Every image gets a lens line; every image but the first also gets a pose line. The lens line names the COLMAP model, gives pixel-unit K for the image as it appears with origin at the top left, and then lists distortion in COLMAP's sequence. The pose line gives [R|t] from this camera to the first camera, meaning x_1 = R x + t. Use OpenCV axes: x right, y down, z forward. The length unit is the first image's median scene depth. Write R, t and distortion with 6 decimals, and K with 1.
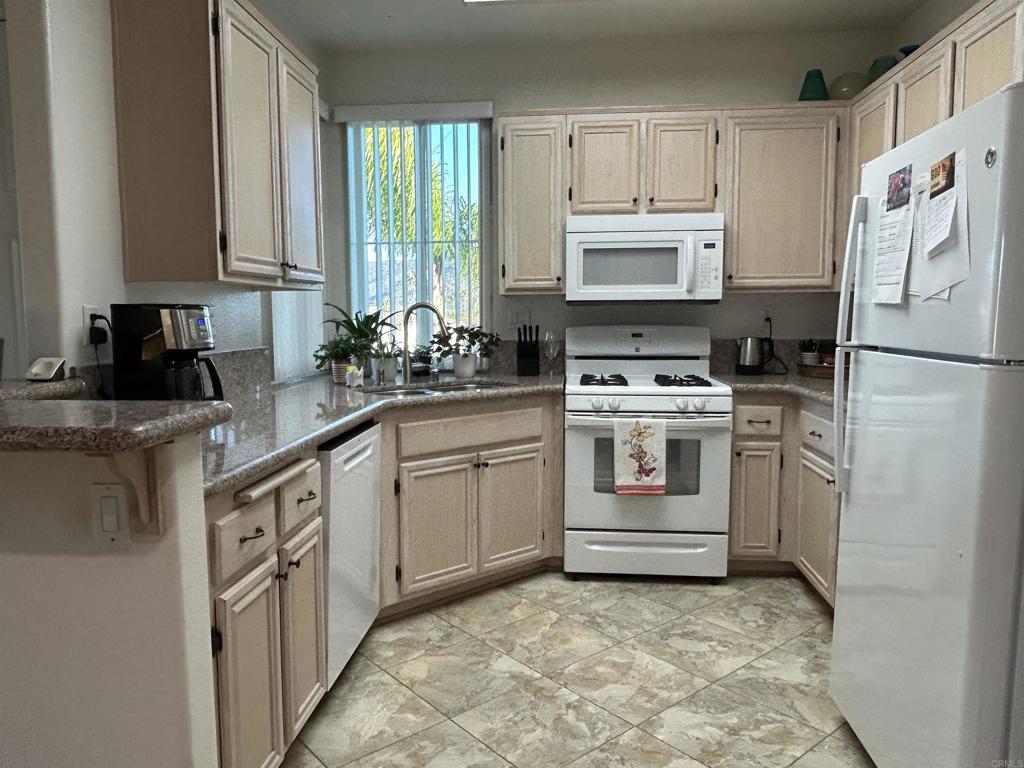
lens RADIAL K [[730.9, 0, 503.7], [0, 730.9, 383.8], [0, 0, 1]] dist [-0.000771, -0.003406]
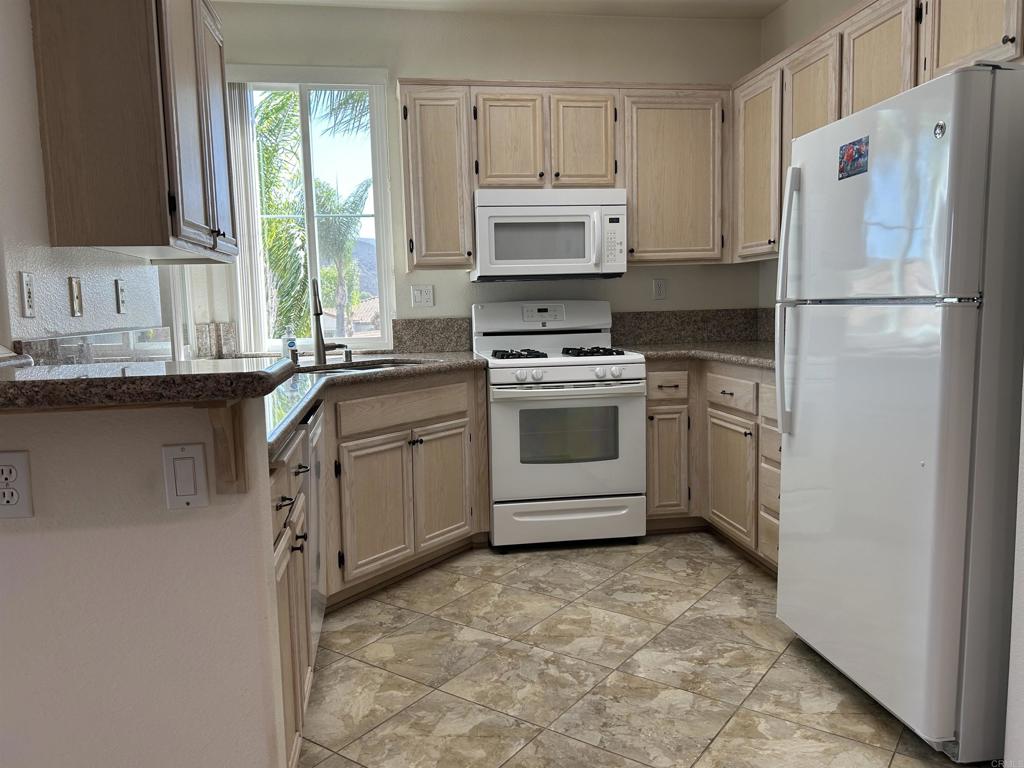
lens RADIAL K [[771.6, 0, 508.8], [0, 771.6, 387.3], [0, 0, 1]] dist [0.048168, -0.054302]
pose [[0.968863, -0.046151, 0.243258, -0.166860], [0.043974, 0.998929, 0.014373, 0.030006], [-0.243661, -0.003228, 0.969855, -0.034013]]
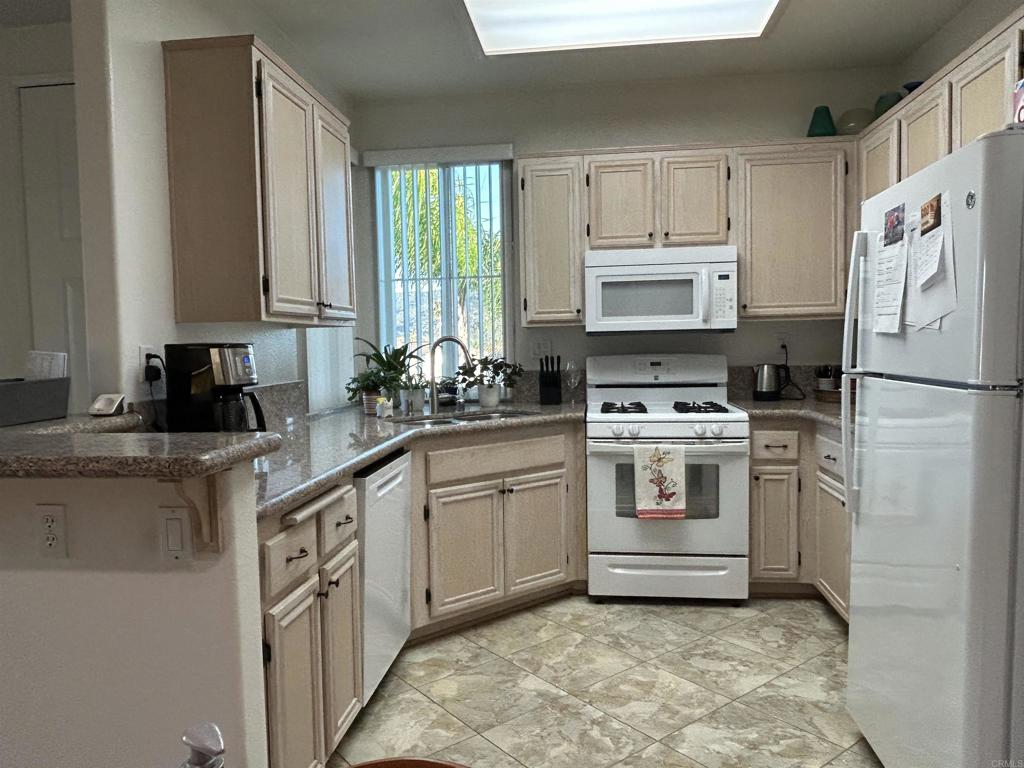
lens RADIAL K [[730.9, 0, 504.0], [0, 730.9, 385.4], [0, 0, 1]] dist [-0.000771, -0.003406]
pose [[0.999394, -0.013889, -0.031924, 0.001131], [0.012704, 0.999234, -0.037018, -0.000839], [0.032414, 0.036590, 0.998805, -0.048026]]
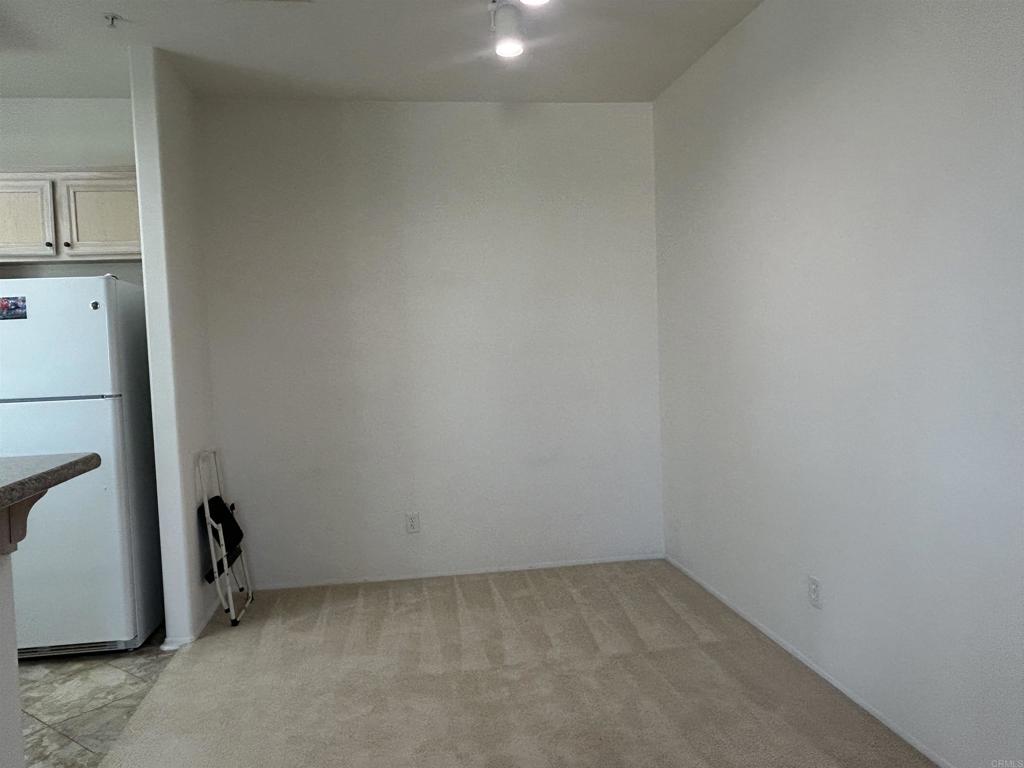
lens RADIAL K [[771.6, 0, 511.4], [0, 771.6, 383.3], [0, 0, 1]] dist [0.048168, -0.054302]
pose [[-0.248049, -0.037135, 0.968036, -0.932415], [0.131929, 0.988660, 0.071732, -0.037372], [-0.959722, 0.145504, -0.240337, 0.186305]]
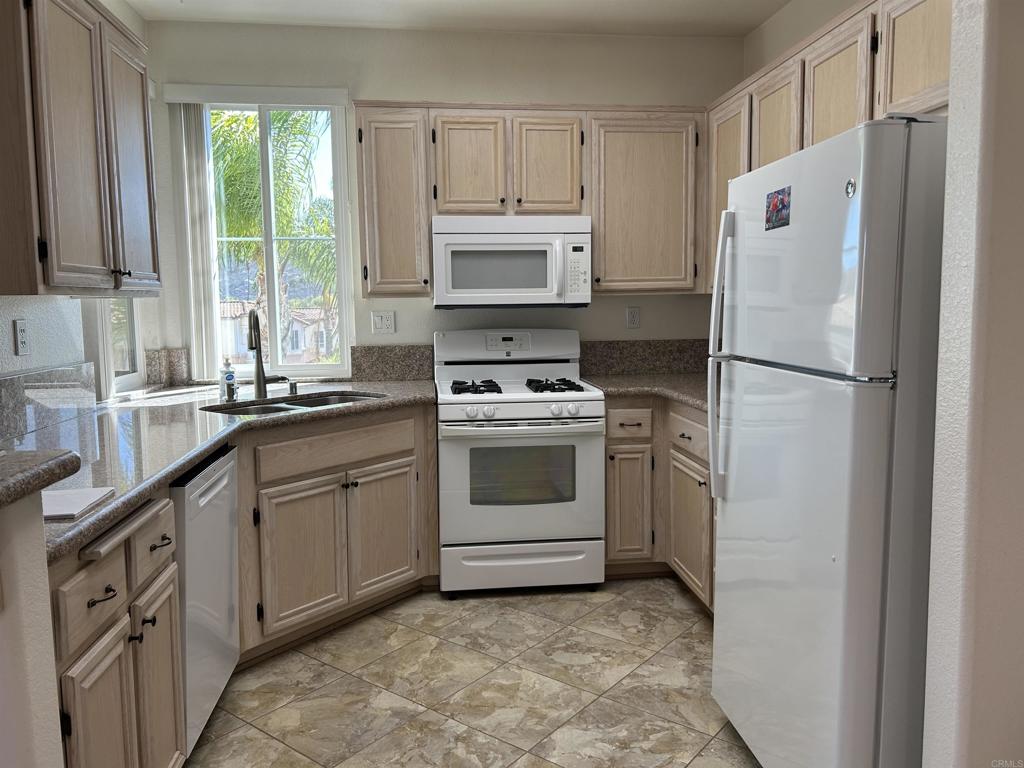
lens RADIAL K [[771.6, 0, 517.2], [0, 771.6, 377.4], [0, 0, 1]] dist [0.048168, -0.054302]
pose [[0.977315, -0.027793, 0.209958, -0.027379], [0.027793, 0.999609, 0.002950, -0.023850], [-0.209958, 0.002952, 0.977706, -0.005760]]
